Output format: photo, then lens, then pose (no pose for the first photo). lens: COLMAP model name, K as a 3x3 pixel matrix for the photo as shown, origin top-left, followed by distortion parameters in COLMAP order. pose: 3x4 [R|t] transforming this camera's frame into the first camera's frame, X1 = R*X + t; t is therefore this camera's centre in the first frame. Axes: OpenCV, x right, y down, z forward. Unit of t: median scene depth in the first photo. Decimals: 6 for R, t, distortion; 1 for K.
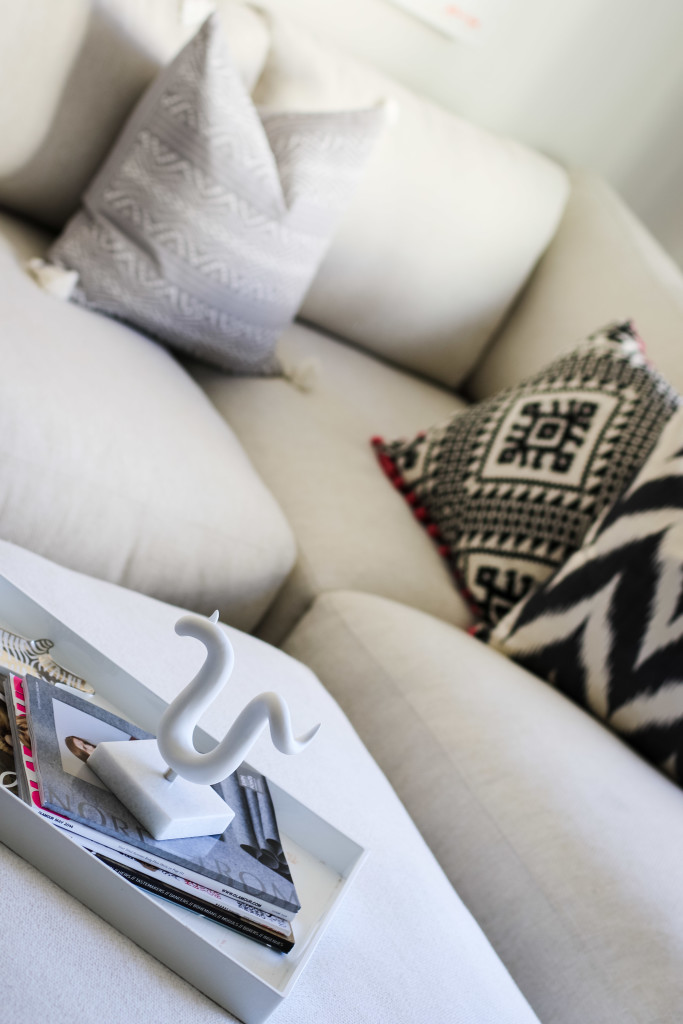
lens RADIAL K [[2394.9, 0, 341.5], [0, 2394.9, 512.0], [0, 0, 1]] dist [-0.152052, 0.117618]
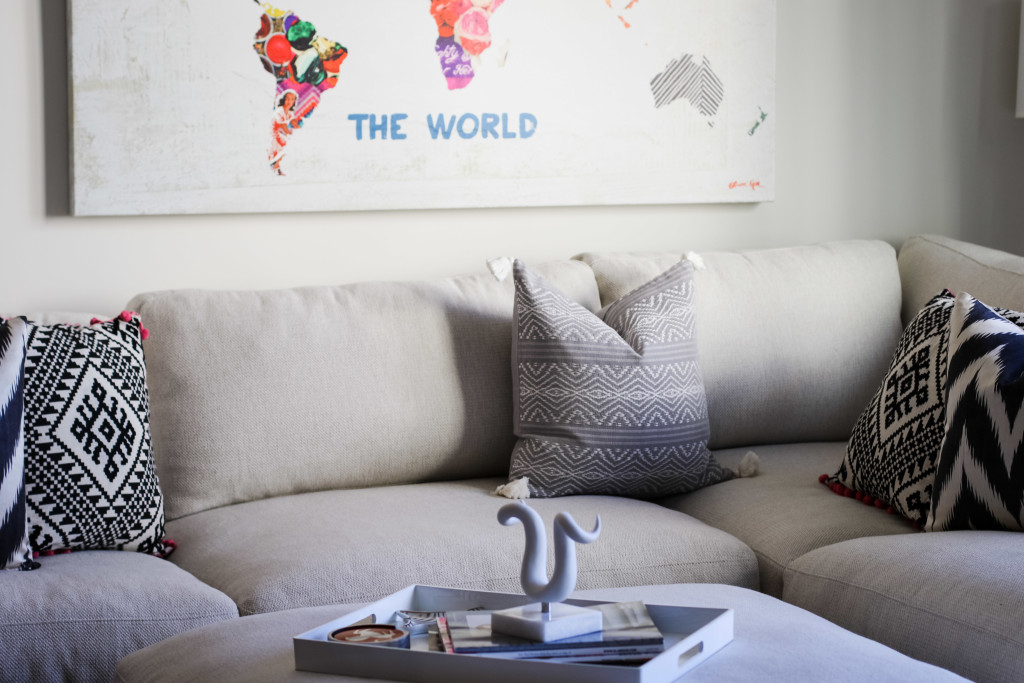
lens RADIAL K [[2382.7, 0, 512.0], [0, 2382.7, 341.5], [0, 0, 1]] dist [-0.141334, 0.018546]
pose [[0.807176, -0.558282, -0.191803, 0.177816], [0.471961, 0.805495, -0.358373, 0.309251], [0.354569, 0.198746, 0.913663, -0.230436]]
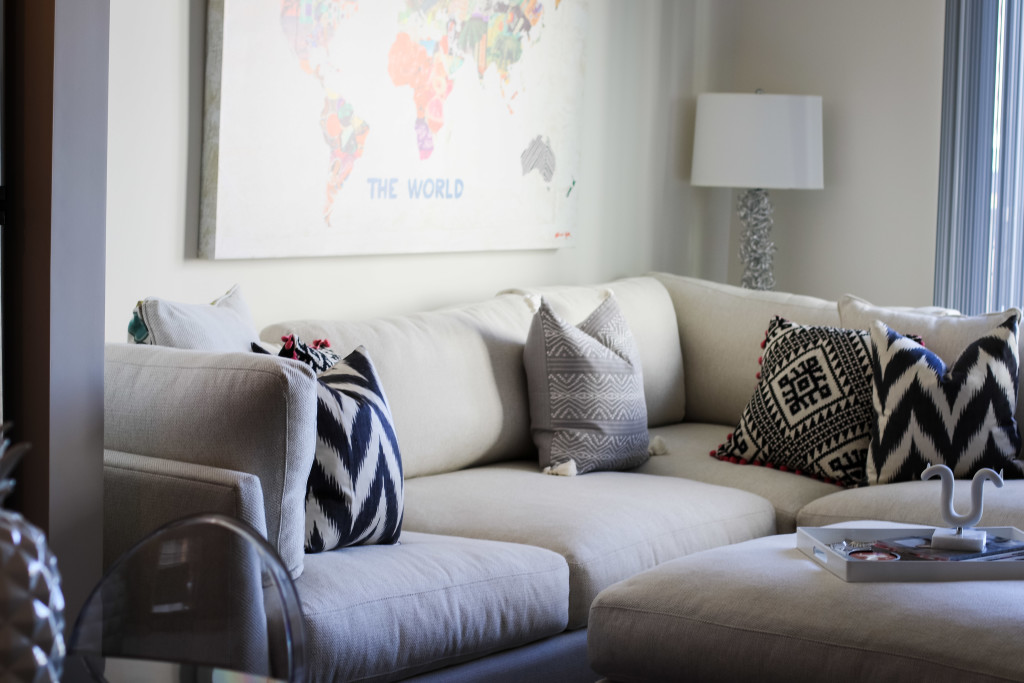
lens RADIAL K [[2382.7, 0, 512.0], [0, 2382.7, 341.5], [0, 0, 1]] dist [-0.141334, 0.018546]
pose [[0.772356, -0.568857, 0.282609, -0.591306], [0.600716, 0.798741, -0.033959, -0.135306], [-0.206413, 0.195996, 0.958634, -0.700828]]
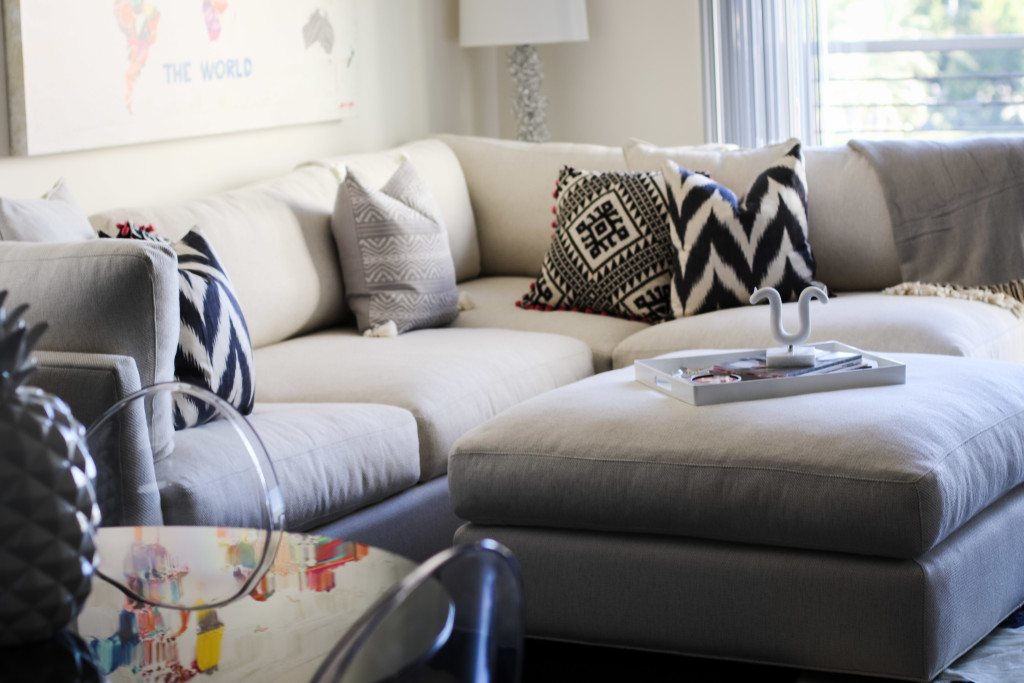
lens RADIAL K [[2382.7, 0, 512.0], [0, 2382.7, 341.5], [0, 0, 1]] dist [-0.141334, 0.018546]
pose [[0.674825, -0.652896, 0.344003, -0.678827], [0.669188, 0.737895, 0.087741, -0.184166], [-0.311124, 0.170993, 0.934860, -0.719842]]
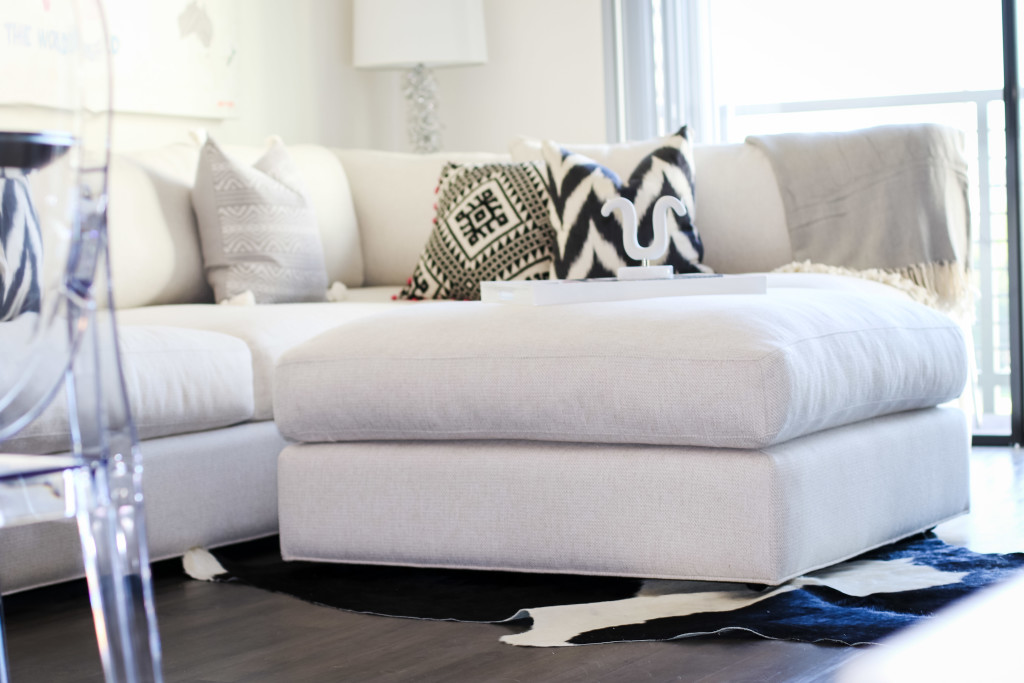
lens RADIAL K [[2382.7, 0, 512.0], [0, 2382.7, 341.5], [0, 0, 1]] dist [-0.141334, 0.018546]
pose [[0.682247, -0.603674, 0.412452, -0.706599], [0.660887, 0.750468, 0.005211, 0.044111], [-0.312678, 0.269029, 0.910964, -0.611438]]
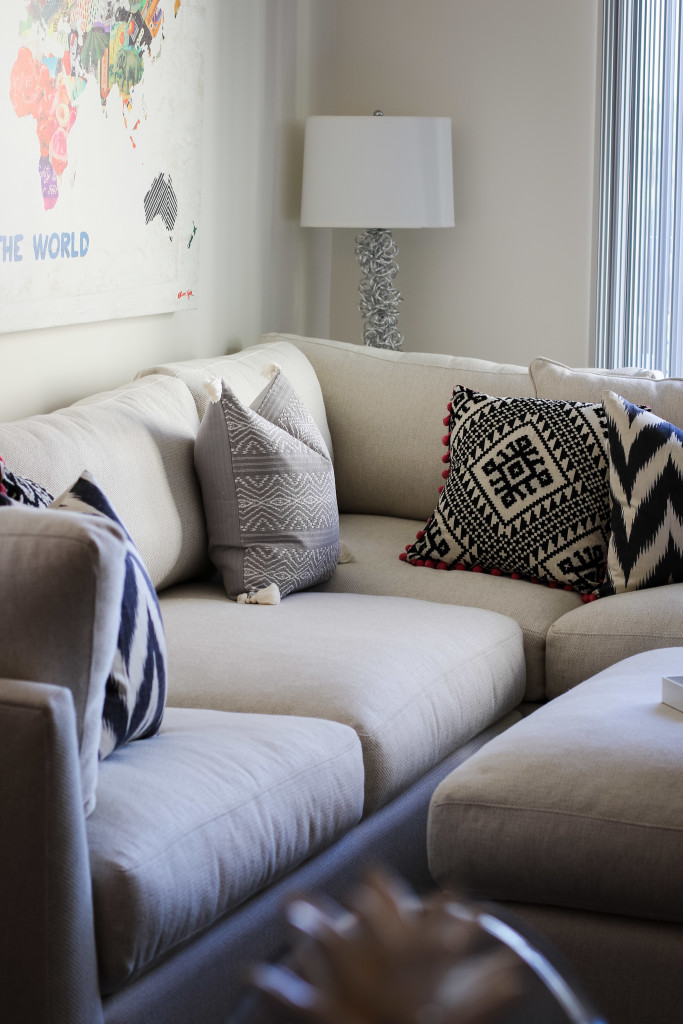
lens RADIAL K [[2382.7, 0, 341.5], [0, 2382.7, 512.0], [0, 0, 1]] dist [-0.141334, 0.018546]
pose [[0.663677, -0.624914, 0.411113, -0.635018], [0.621400, 0.766552, 0.162048, -0.333675], [-0.416406, 0.147919, 0.897065, -0.292794]]
